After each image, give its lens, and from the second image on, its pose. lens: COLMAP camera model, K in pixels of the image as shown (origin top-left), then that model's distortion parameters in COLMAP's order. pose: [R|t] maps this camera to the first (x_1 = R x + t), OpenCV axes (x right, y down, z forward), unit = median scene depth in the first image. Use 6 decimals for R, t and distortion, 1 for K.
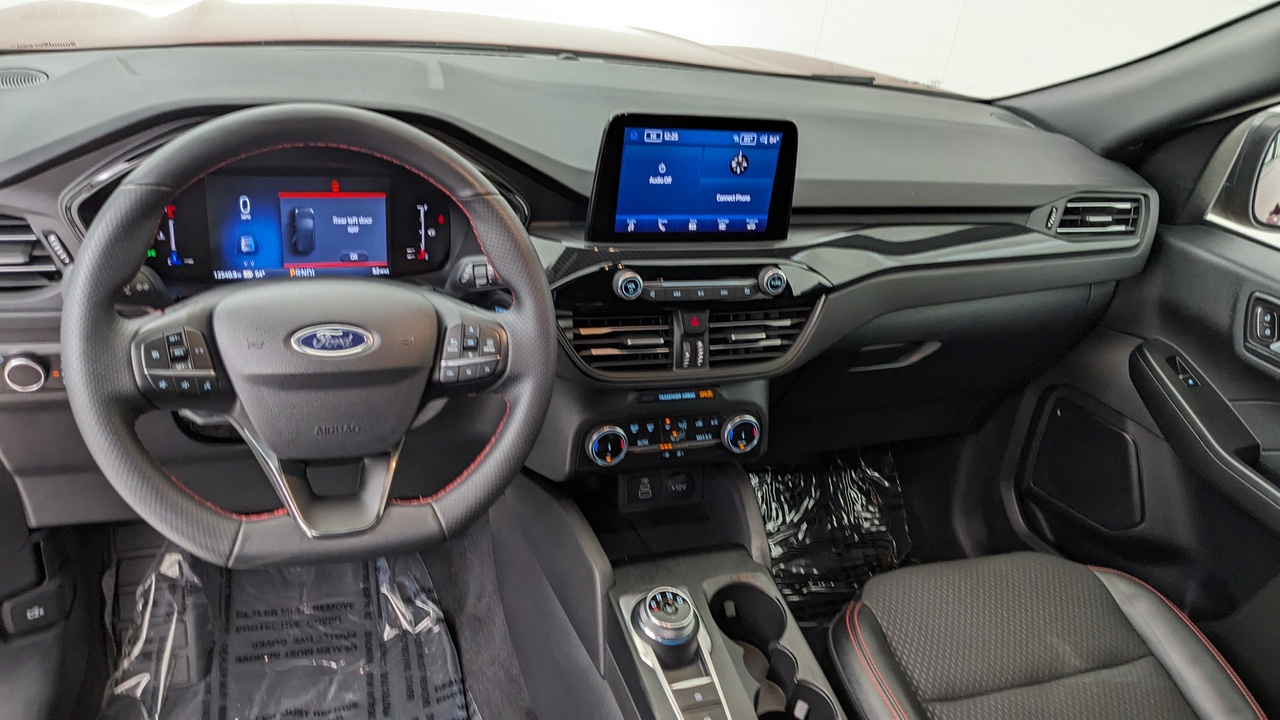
lens RADIAL K [[1014.8, 0, 646.3], [0, 1014.8, 374.1], [0, 0, 1]] dist [0.089123, -0.139279]
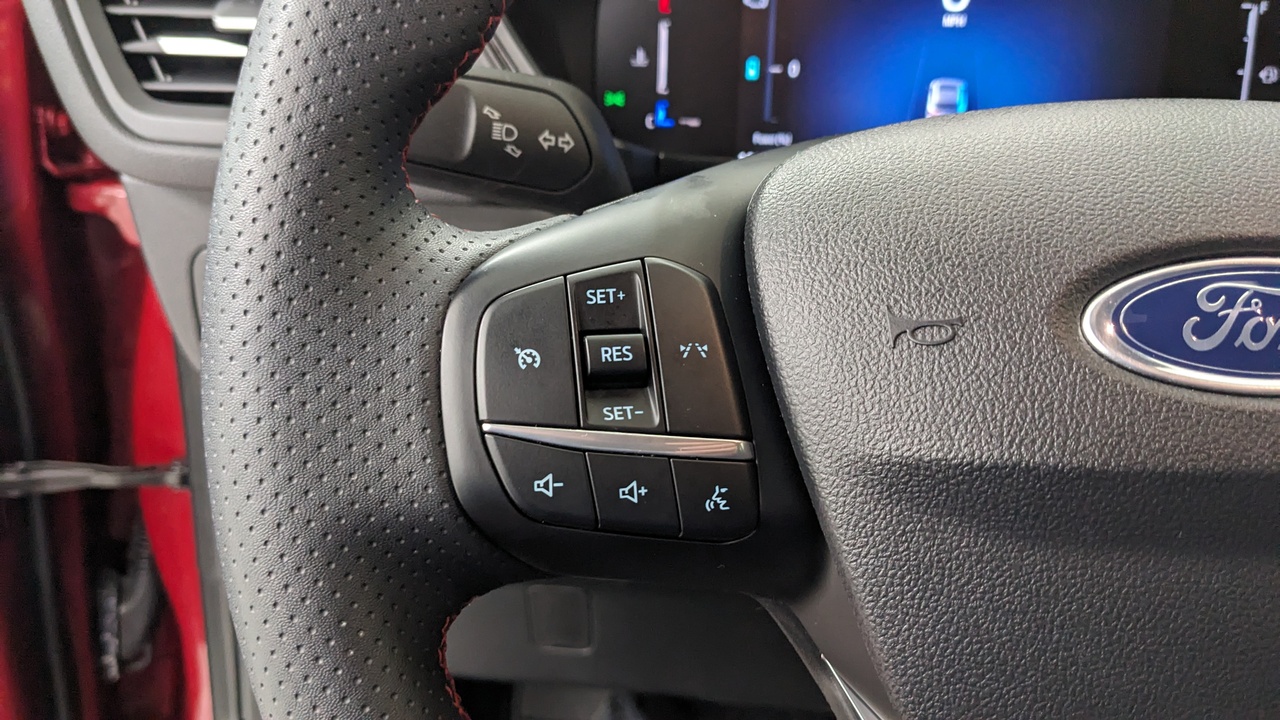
lens RADIAL K [[1014.8, 0, 646.3], [0, 1014.8, 374.1], [0, 0, 1]] dist [0.089123, -0.139279]
pose [[0.881307, 0.045382, -0.470359, -0.331302], [-0.051530, 0.998671, -0.000195, -0.016396], [0.469725, 0.024409, 0.882475, 0.781186]]
